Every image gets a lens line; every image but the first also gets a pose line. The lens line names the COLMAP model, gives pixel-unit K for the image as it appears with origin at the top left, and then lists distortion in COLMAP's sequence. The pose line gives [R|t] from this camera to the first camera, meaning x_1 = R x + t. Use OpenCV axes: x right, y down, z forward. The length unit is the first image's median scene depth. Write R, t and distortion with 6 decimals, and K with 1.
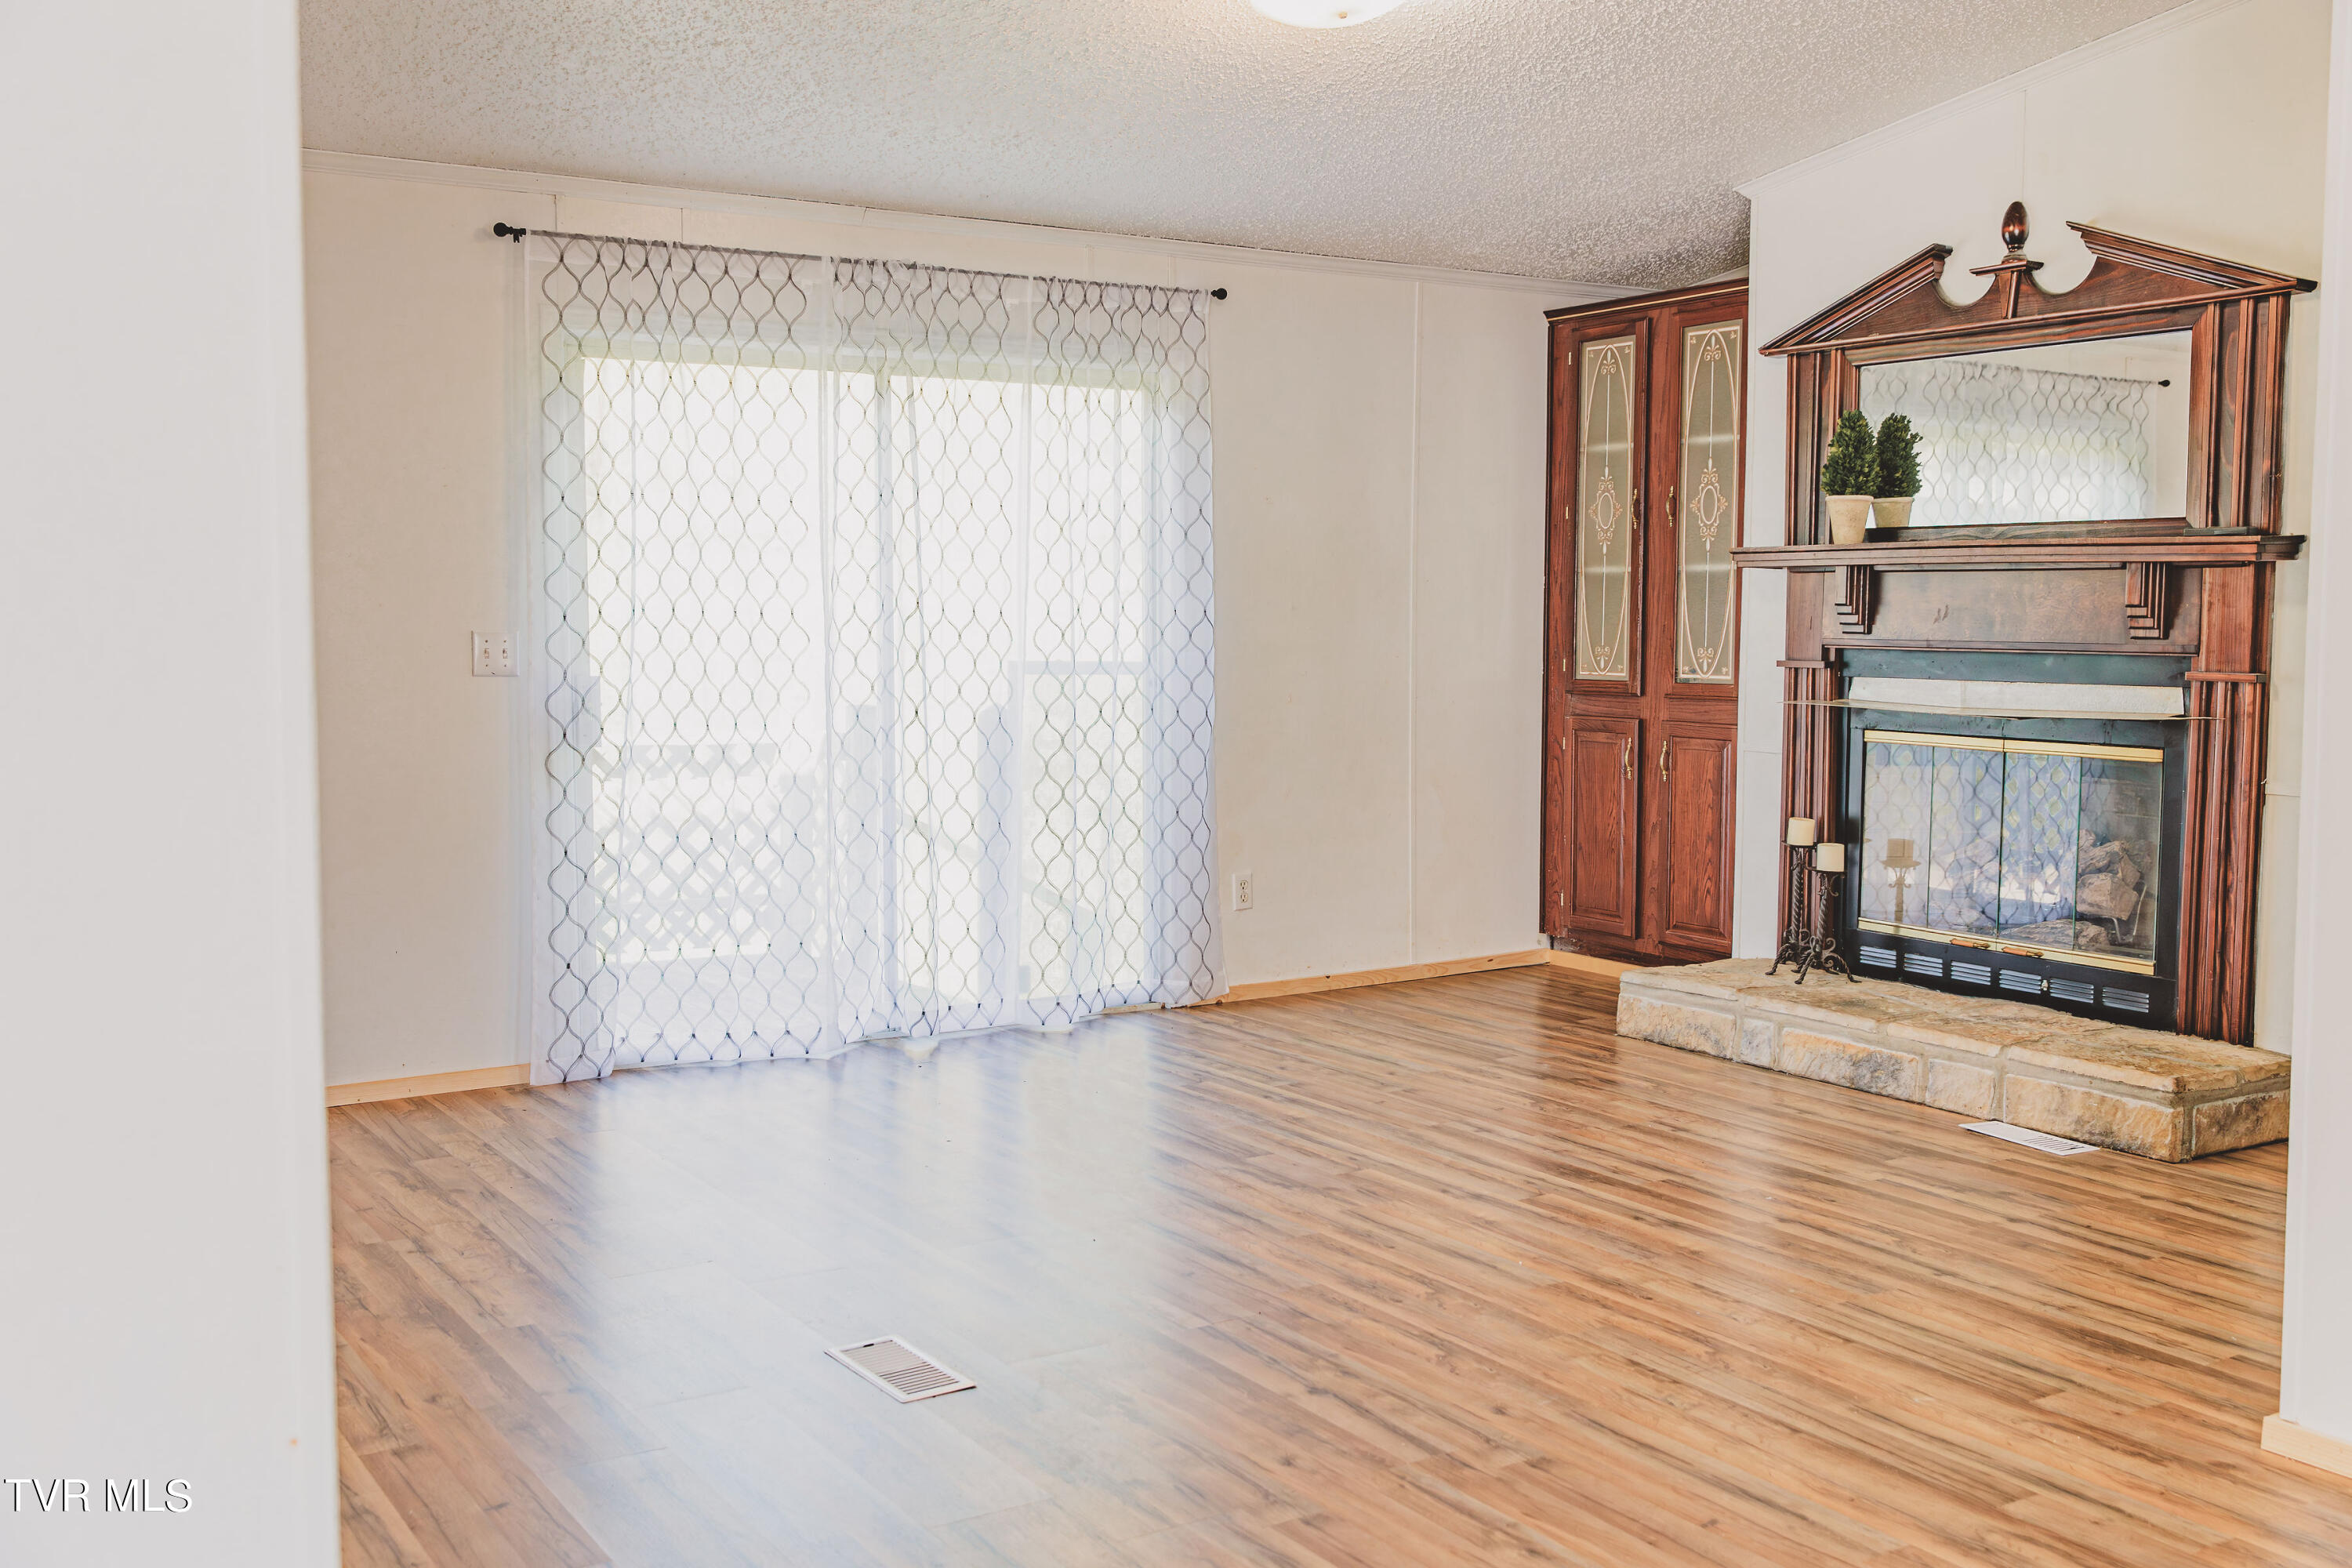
lens RADIAL K [[2233.0, 0, 1176.0], [0, 2233.0, 784.0], [0, 0, 1]] dist [0.017002, 0.002159]
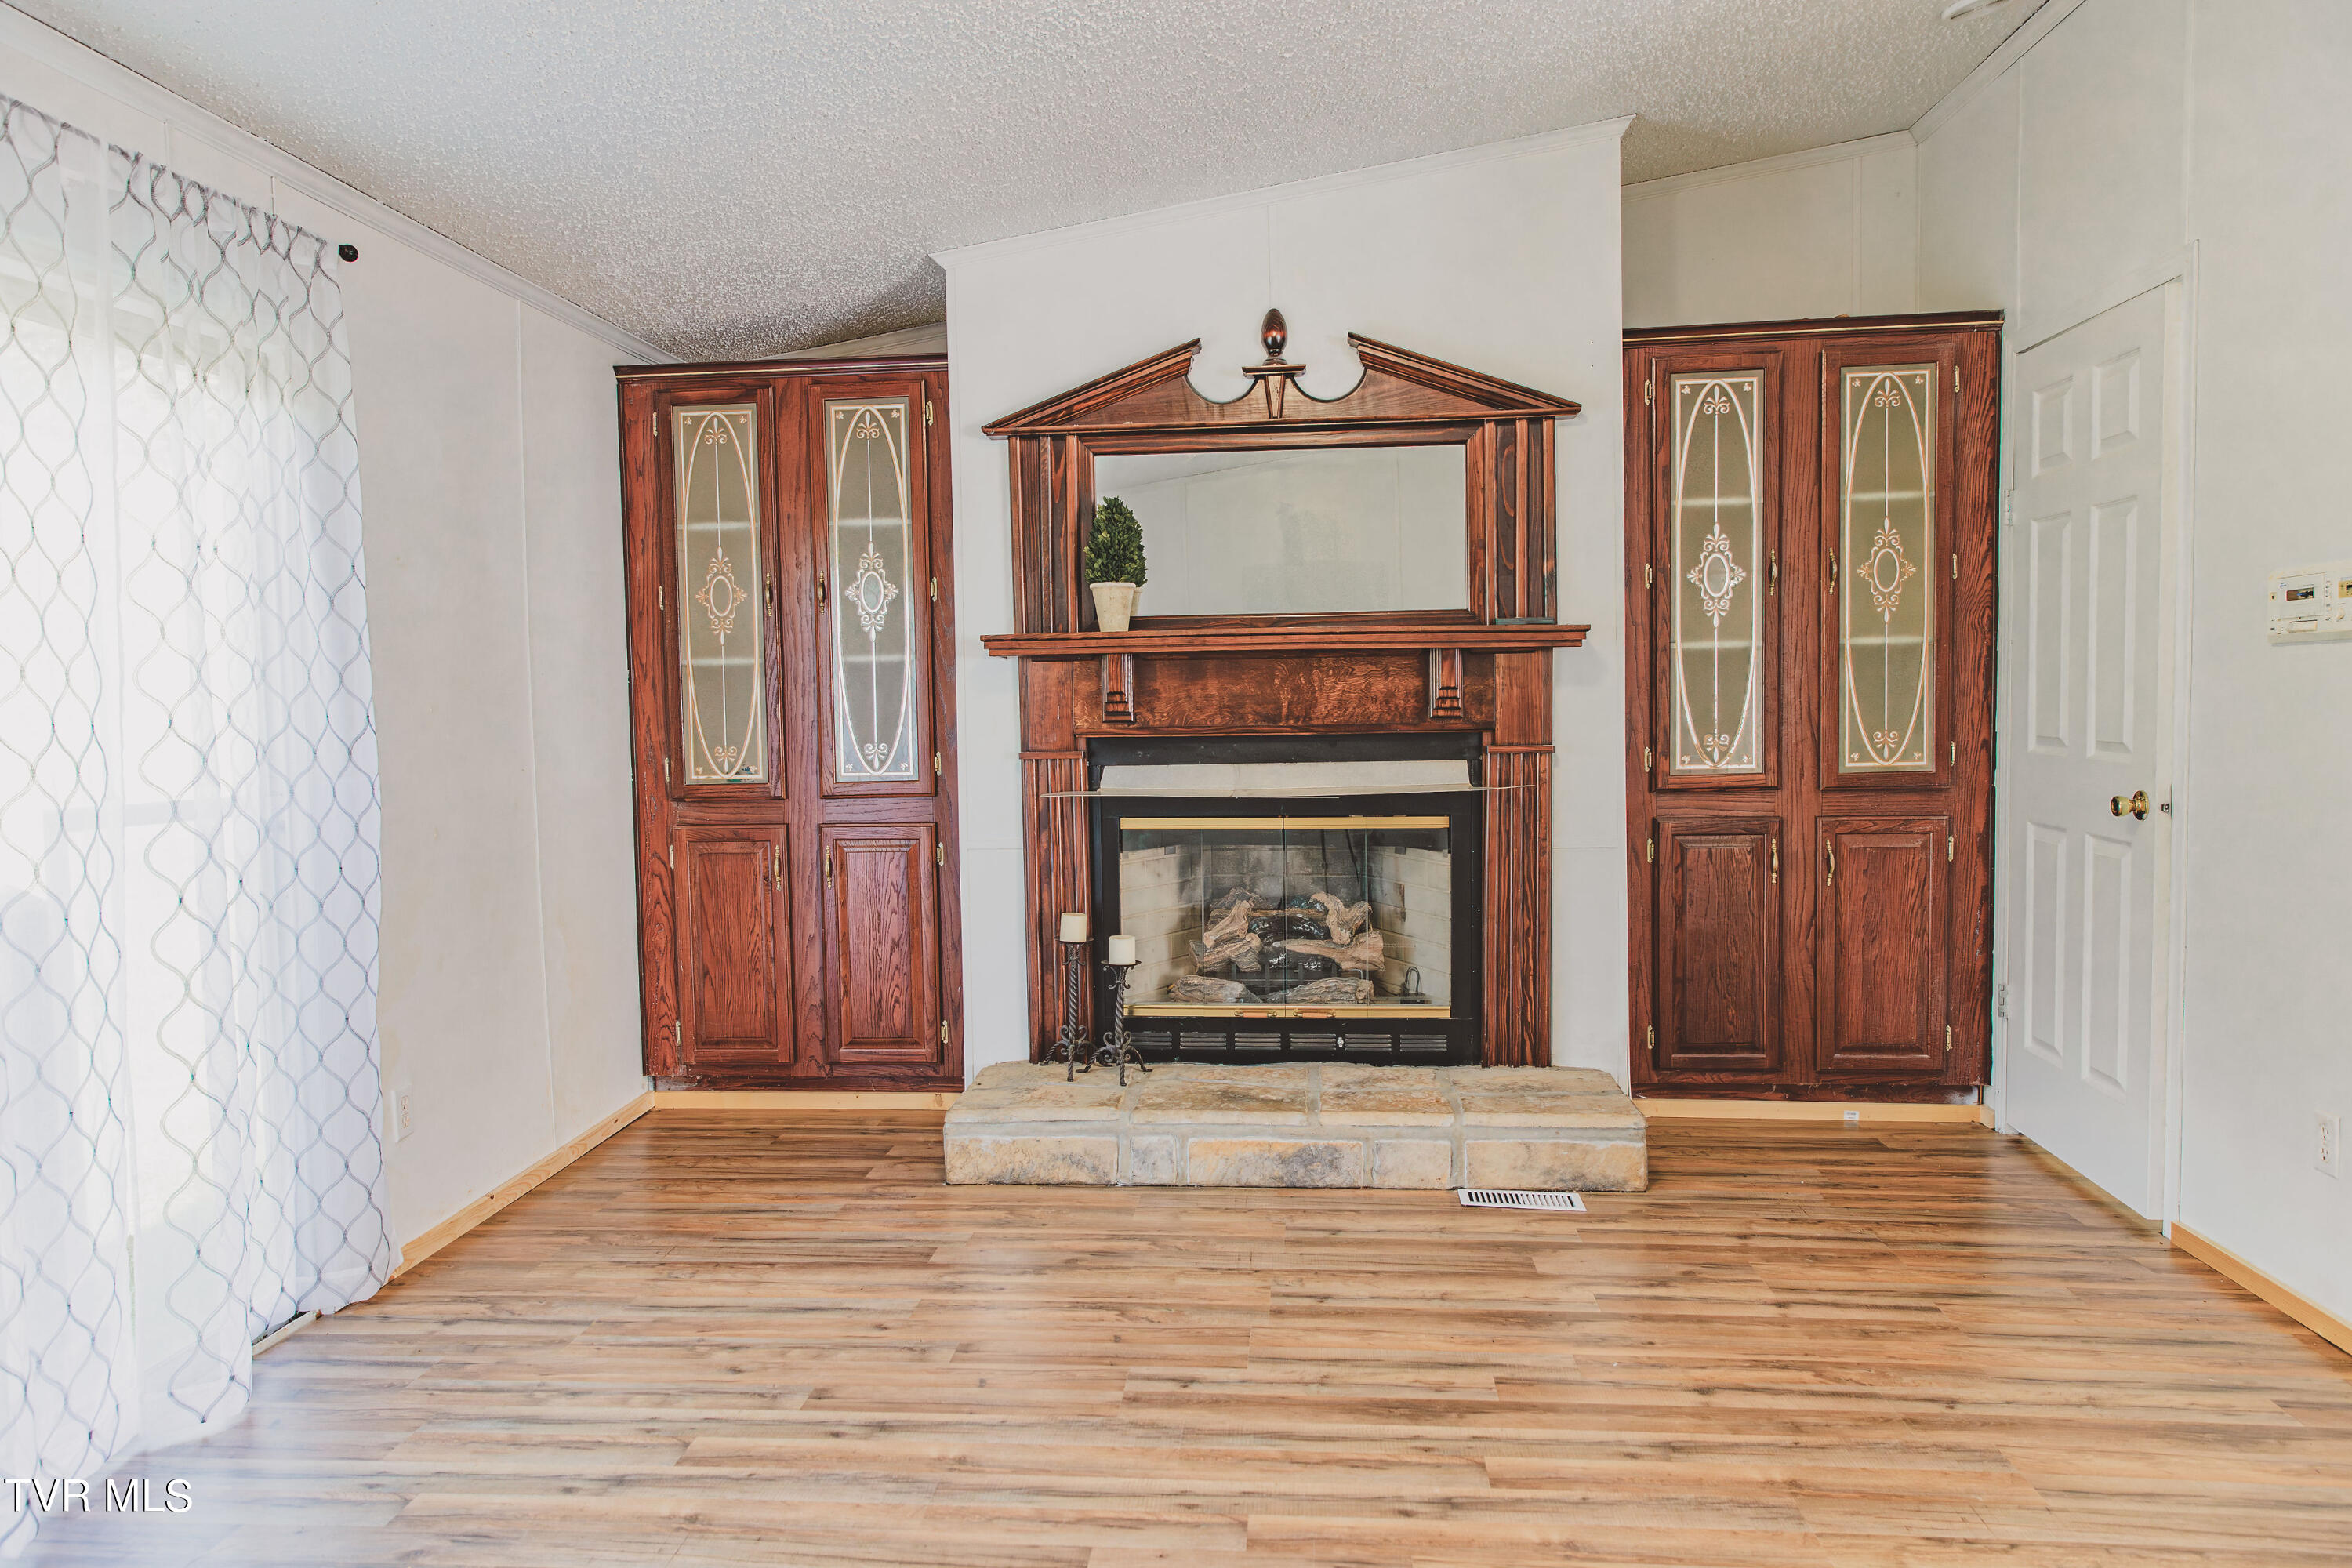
lens RADIAL K [[1554.1, 0, 1176.0], [0, 1554.1, 784.0], [0, 0, 1]] dist [0.011753, -0.001937]
pose [[0.612493, -0.058318, 0.788322, -0.231182], [0.082132, 0.996572, 0.009910, -0.045536], [-0.786198, 0.058676, 0.615183, 0.567977]]
